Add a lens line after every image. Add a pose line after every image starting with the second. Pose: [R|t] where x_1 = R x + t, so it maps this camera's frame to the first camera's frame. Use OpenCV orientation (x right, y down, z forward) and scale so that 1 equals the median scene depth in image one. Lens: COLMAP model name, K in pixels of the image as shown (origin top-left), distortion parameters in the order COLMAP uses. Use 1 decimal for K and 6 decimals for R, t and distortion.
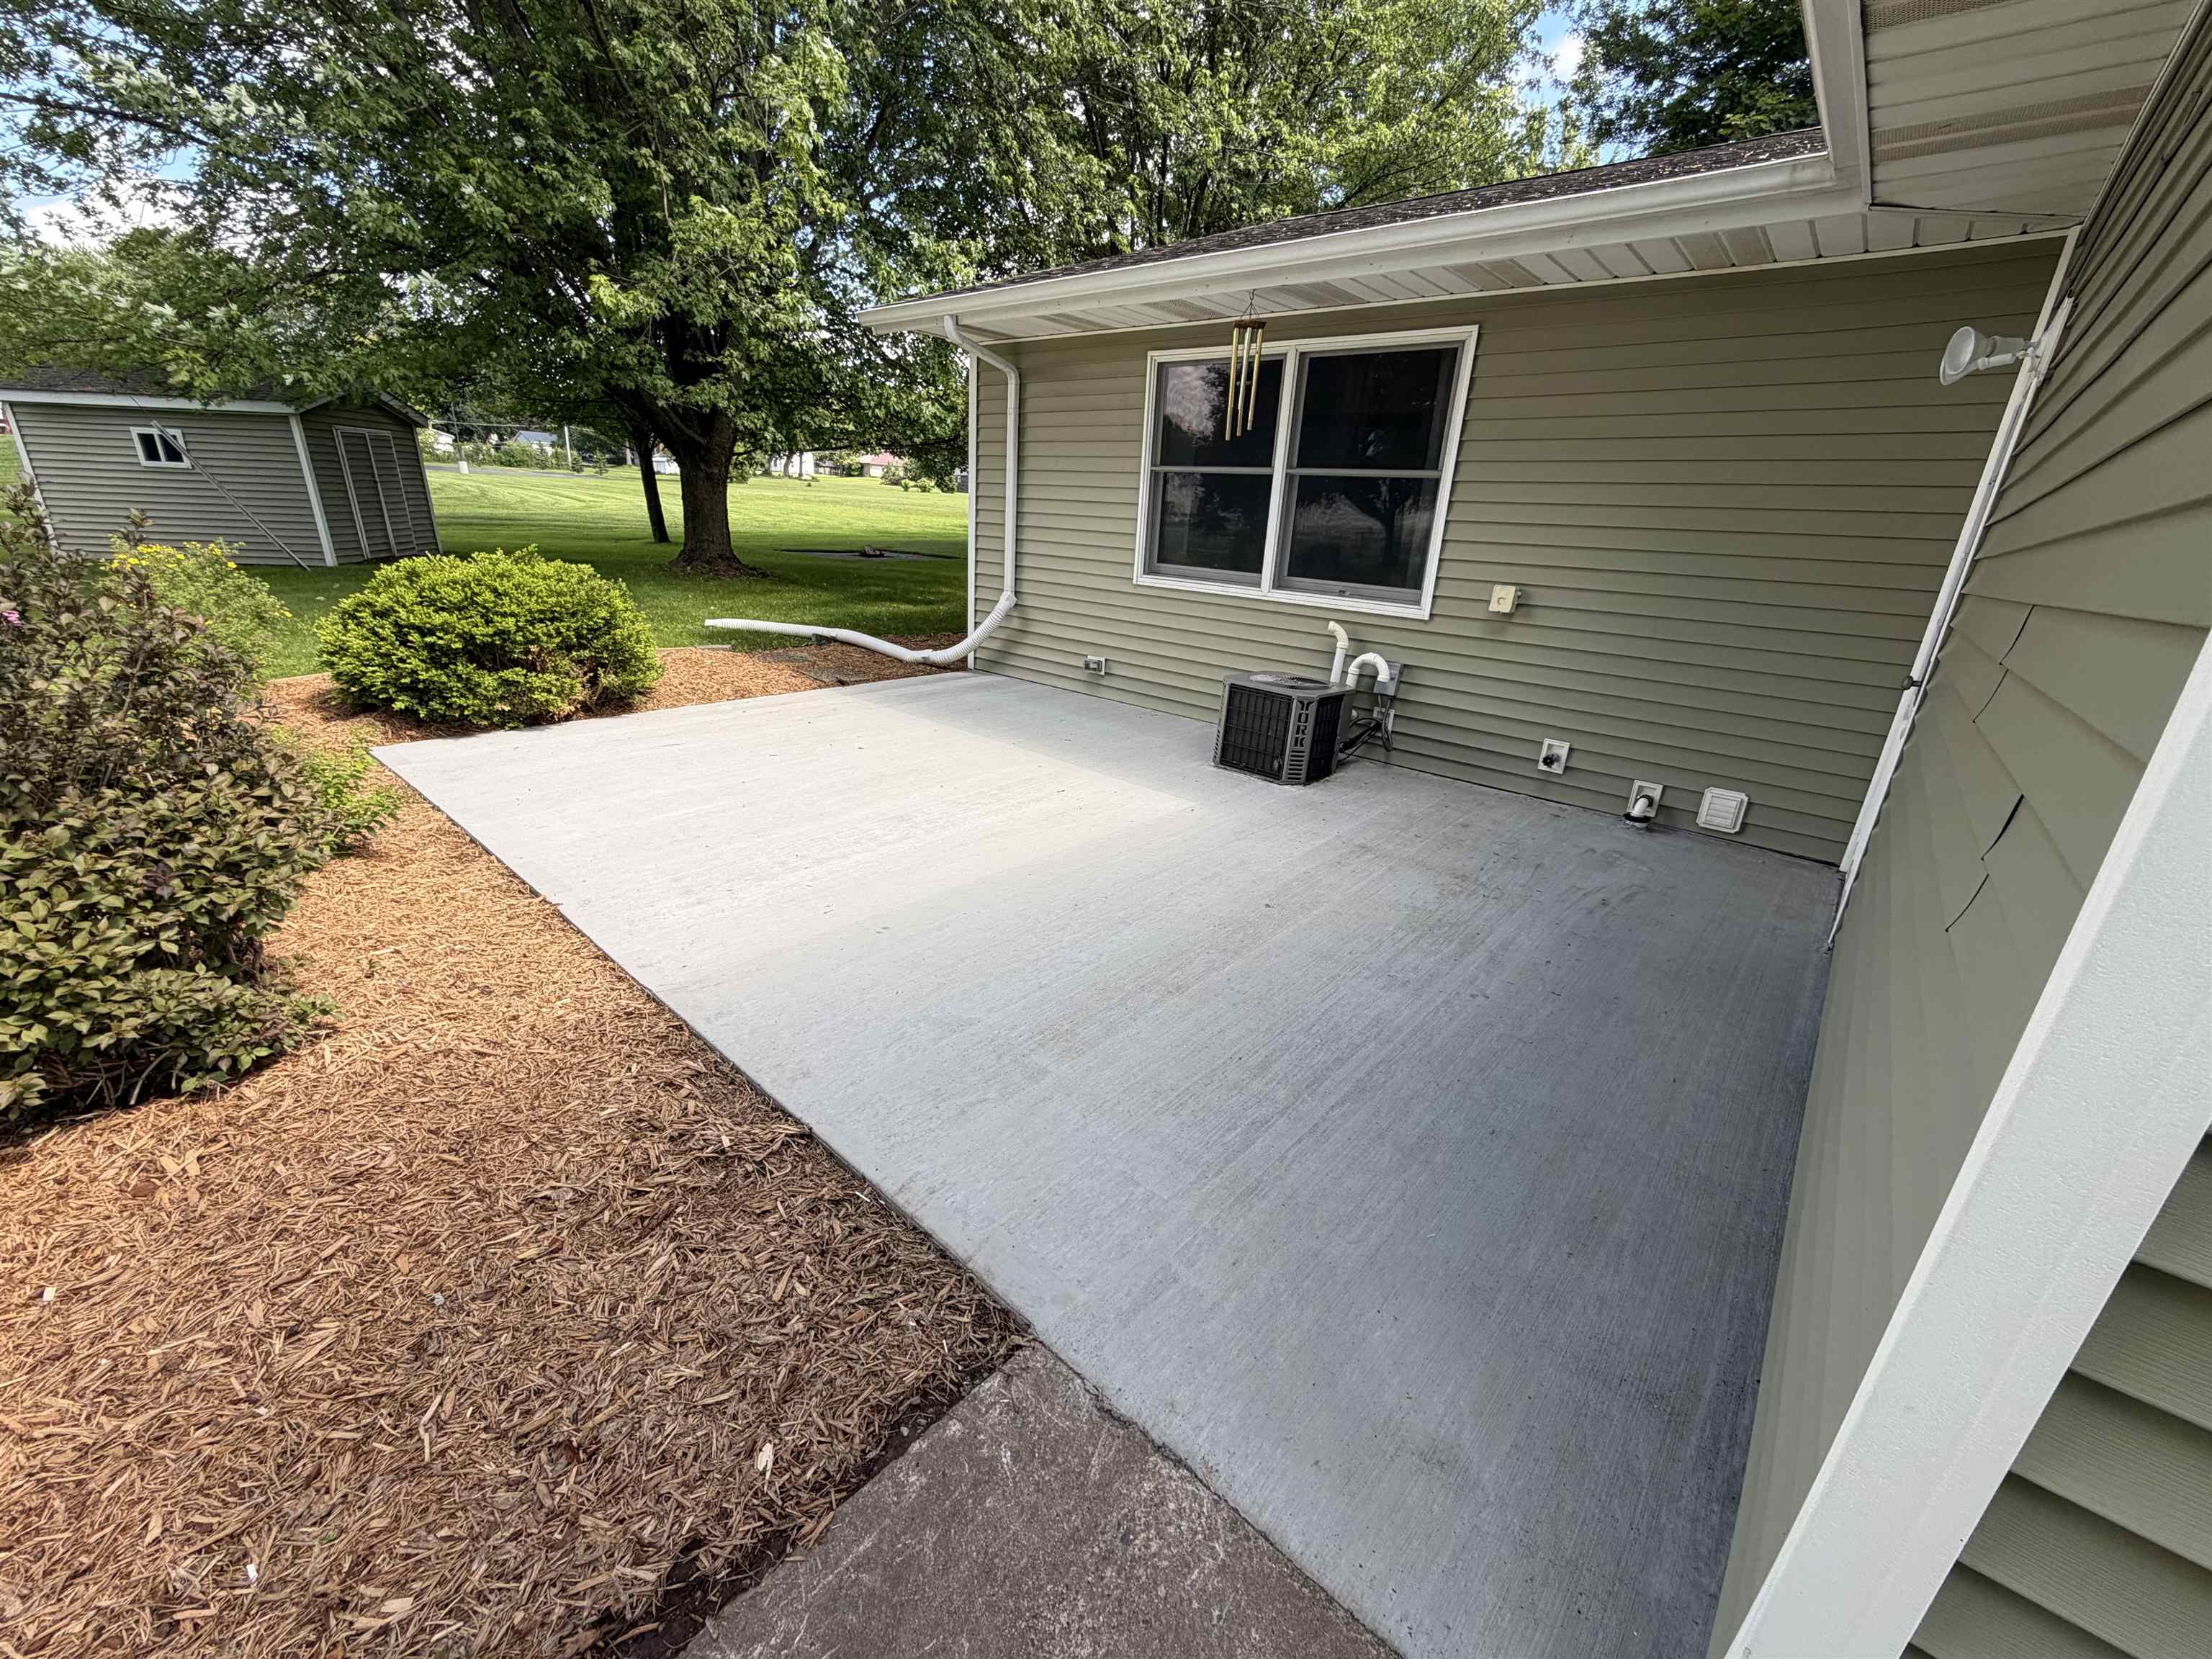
lens RADIAL K [[884.0, 0, 1099.4], [0, 884.0, 828.7], [0, 0, 1]] dist [0.000229, -0.000808]
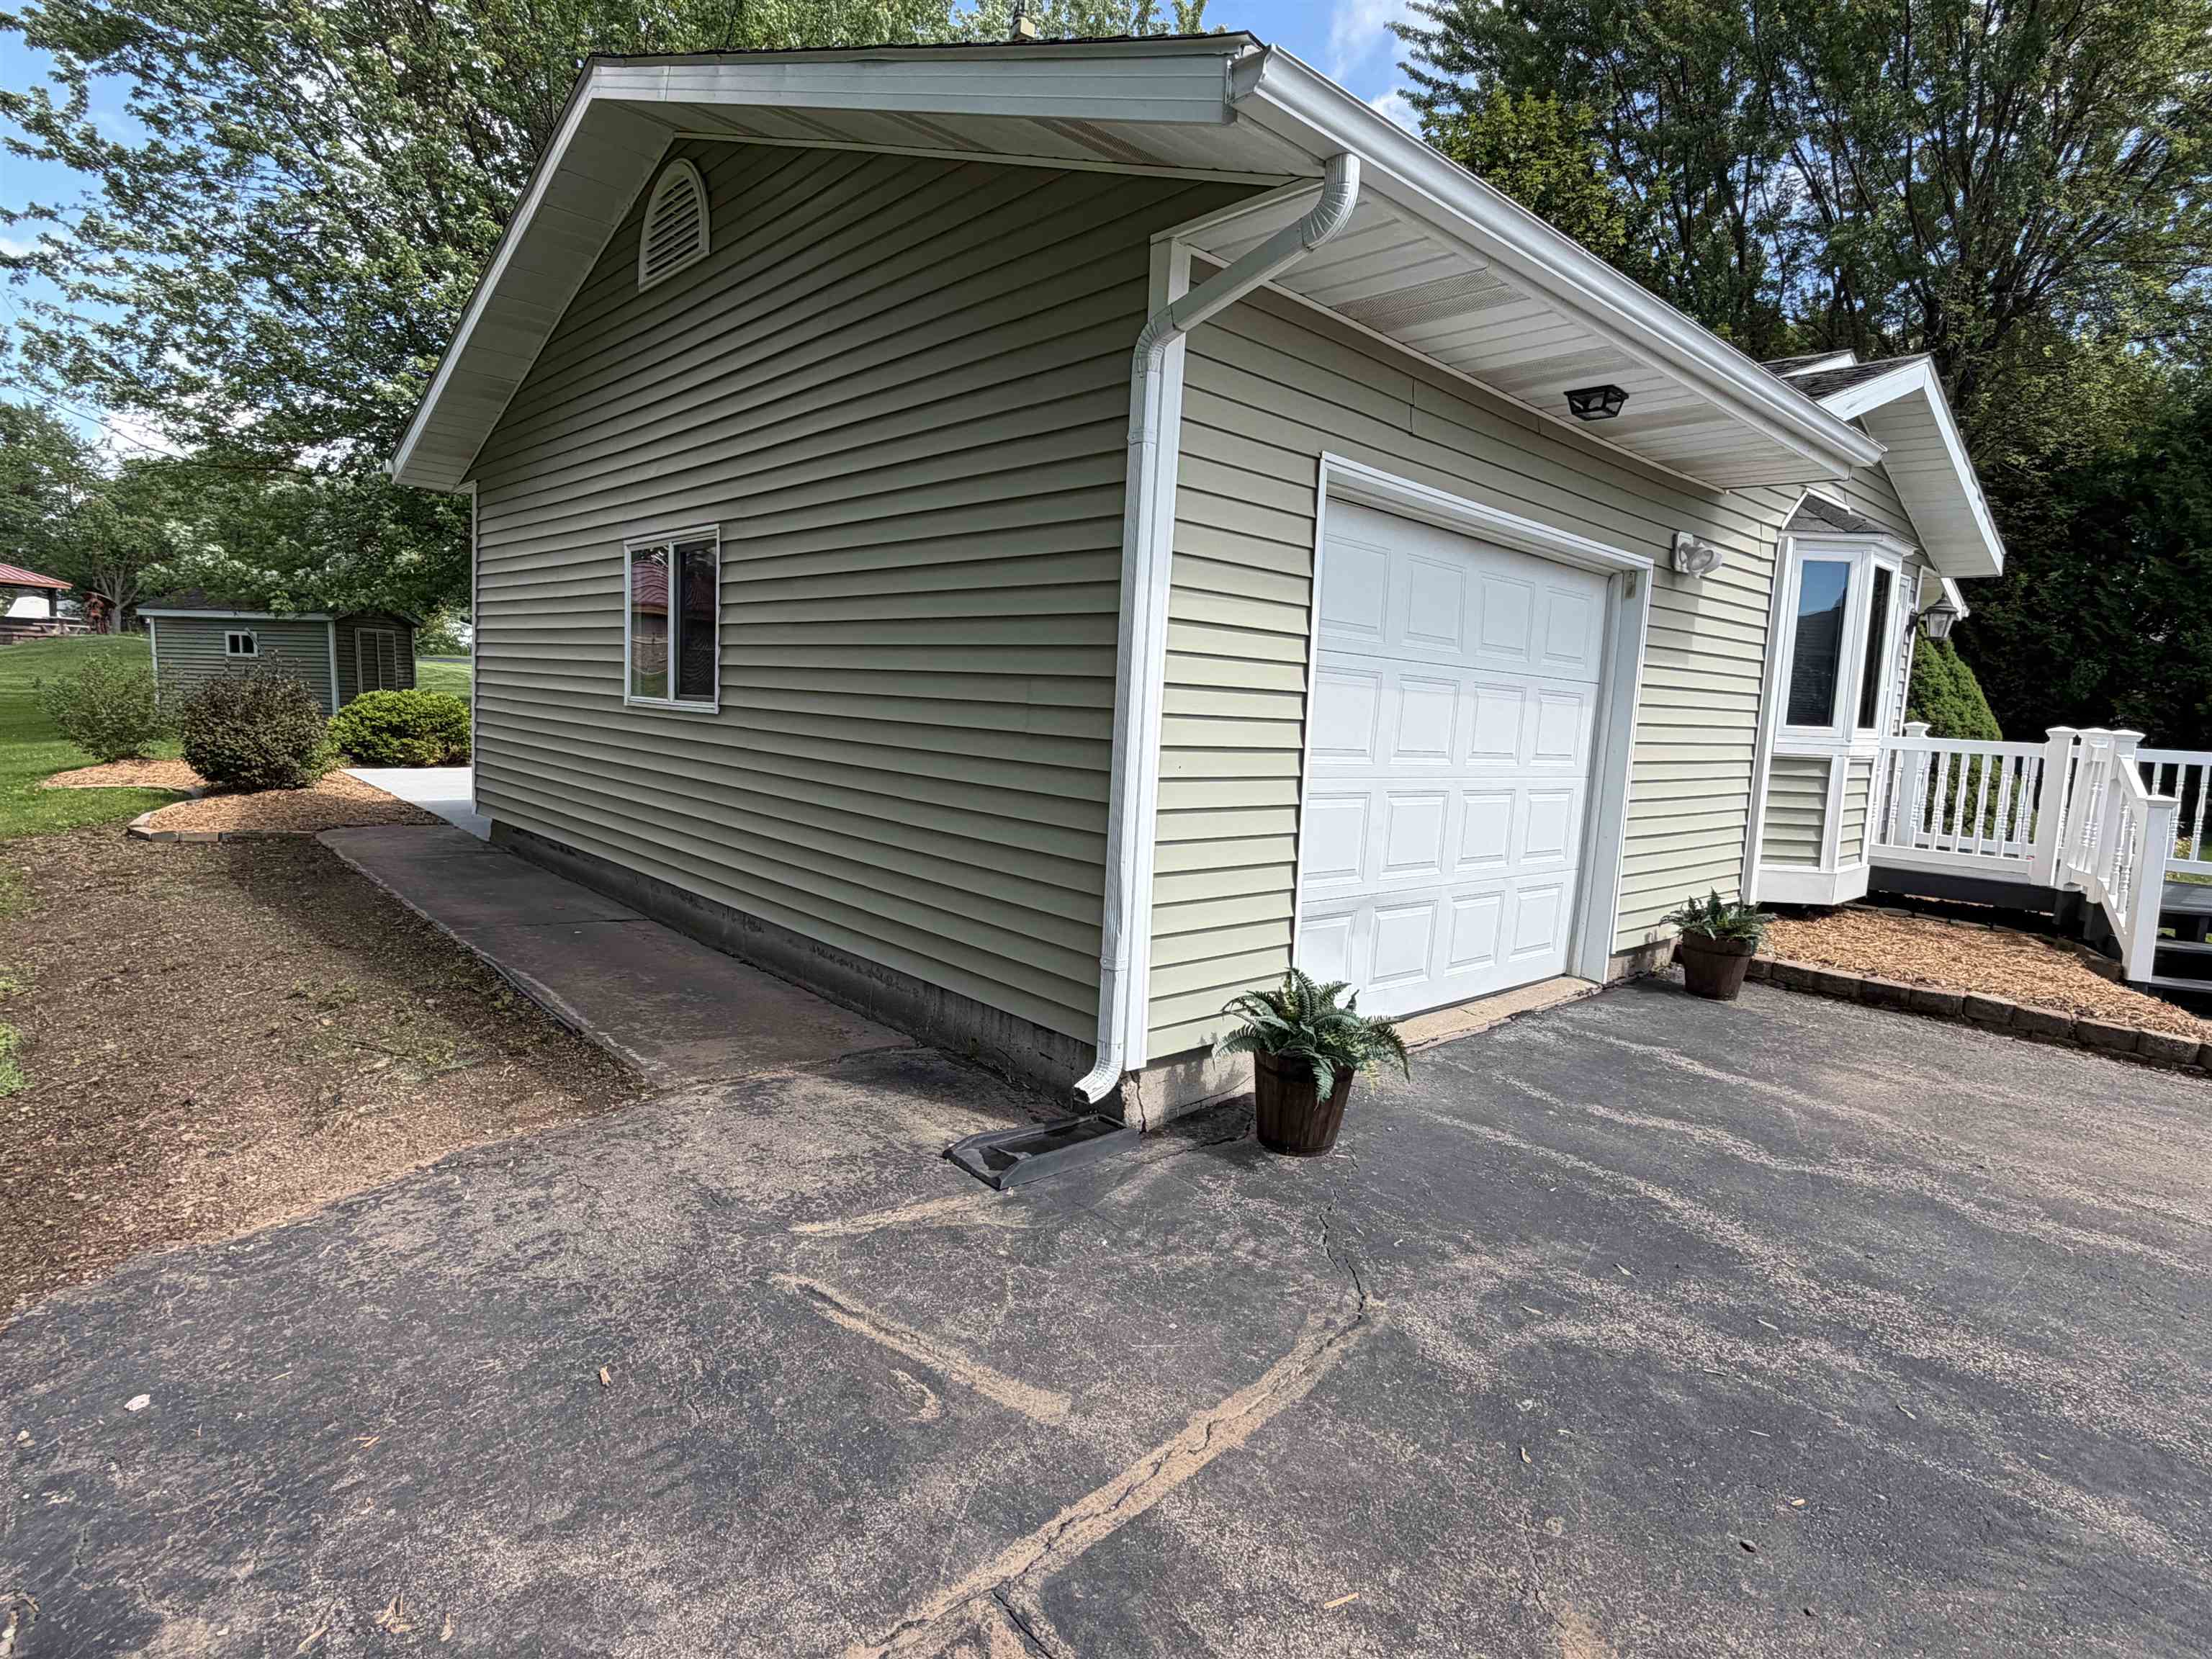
lens RADIAL K [[1163.8, 0, 1116.8], [0, 1163.8, 834.0], [0, 0, 1]] dist [-0.000694, 0.000040]
pose [[0.994907, 0.004303, -0.100710, 1.296679], [-0.027406, 0.973001, -0.229169, 0.625274], [0.097004, 0.230762, 0.968163, -1.473758]]
